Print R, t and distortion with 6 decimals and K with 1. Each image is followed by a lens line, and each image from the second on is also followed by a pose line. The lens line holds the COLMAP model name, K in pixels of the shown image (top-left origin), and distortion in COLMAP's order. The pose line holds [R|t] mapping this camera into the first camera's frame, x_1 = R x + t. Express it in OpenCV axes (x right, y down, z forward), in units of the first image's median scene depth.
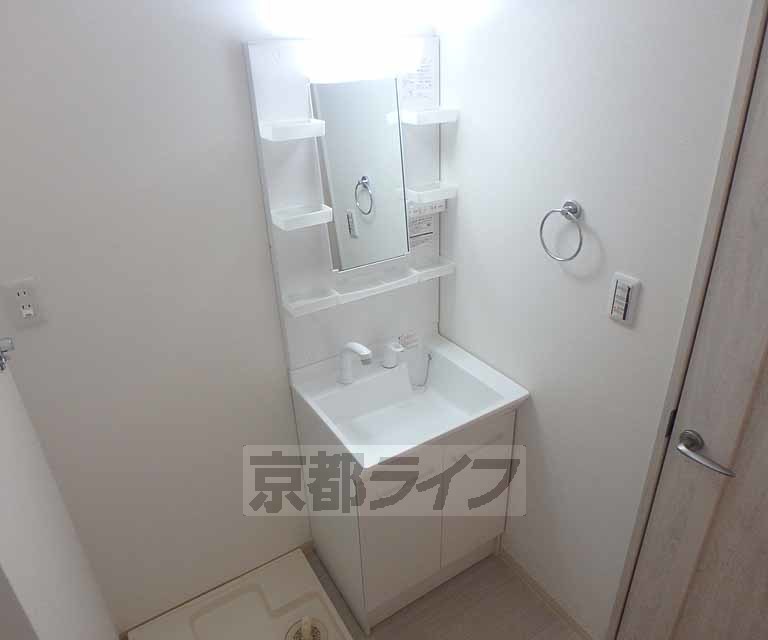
lens RADIAL K [[524.5, 0, 397.0], [0, 524.5, 317.6], [0, 0, 1]] dist [-0.030514, 0.002790]
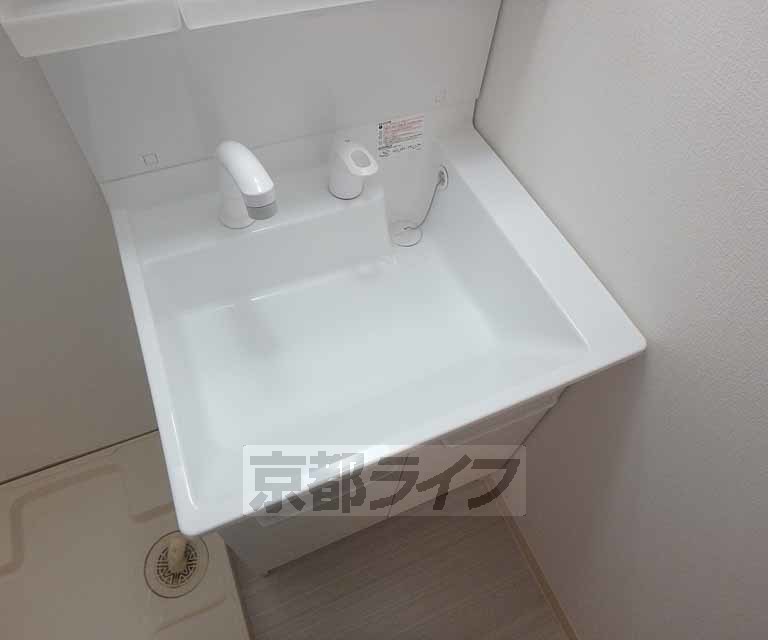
lens RADIAL K [[524.5, 0, 397.0], [0, 524.5, 317.6], [0, 0, 1]] dist [-0.030514, 0.002790]
pose [[0.983927, 0.177534, 0.019198, 0.038828], [-0.162700, 0.846987, 0.506104, -0.050084], [0.073590, -0.501093, 0.862259, 0.560810]]
